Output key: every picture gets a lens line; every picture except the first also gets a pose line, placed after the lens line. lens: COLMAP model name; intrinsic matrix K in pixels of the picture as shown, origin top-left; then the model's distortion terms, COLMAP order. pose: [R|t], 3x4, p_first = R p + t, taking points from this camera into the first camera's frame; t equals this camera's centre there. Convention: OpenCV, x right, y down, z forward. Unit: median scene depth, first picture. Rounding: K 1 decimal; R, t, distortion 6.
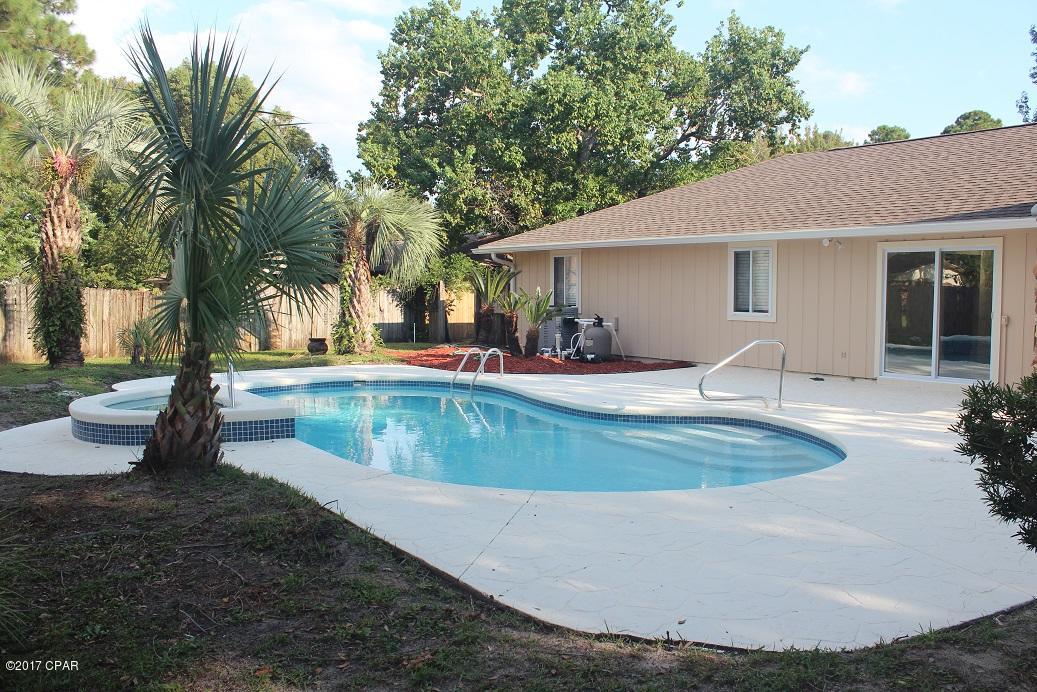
lens RADIAL K [[866.7, 0, 523.1], [0, 866.7, 341.5], [0, 0, 1]] dist [-0.145999, 0.130918]
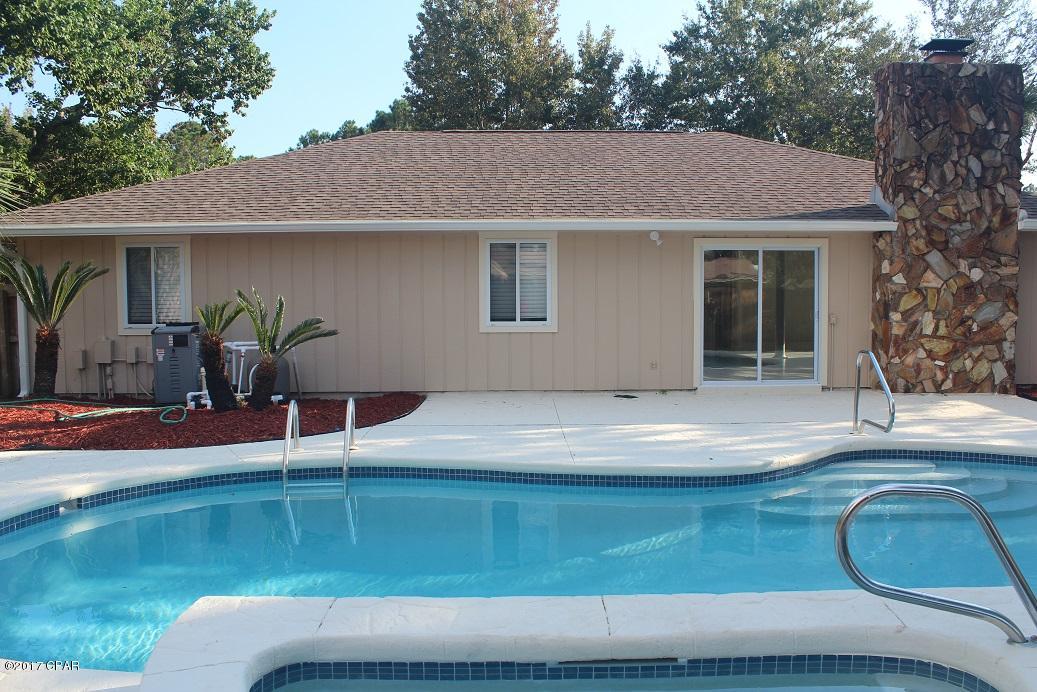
lens RADIAL K [[866.7, 0, 524.1], [0, 866.7, 341.9], [0, 0, 1]] dist [-0.145999, 0.130918]
pose [[0.584834, -0.046136, 0.809840, -0.426914], [0.057496, 0.998228, 0.015346, -0.030615], [-0.809113, 0.037587, 0.586450, 0.602358]]
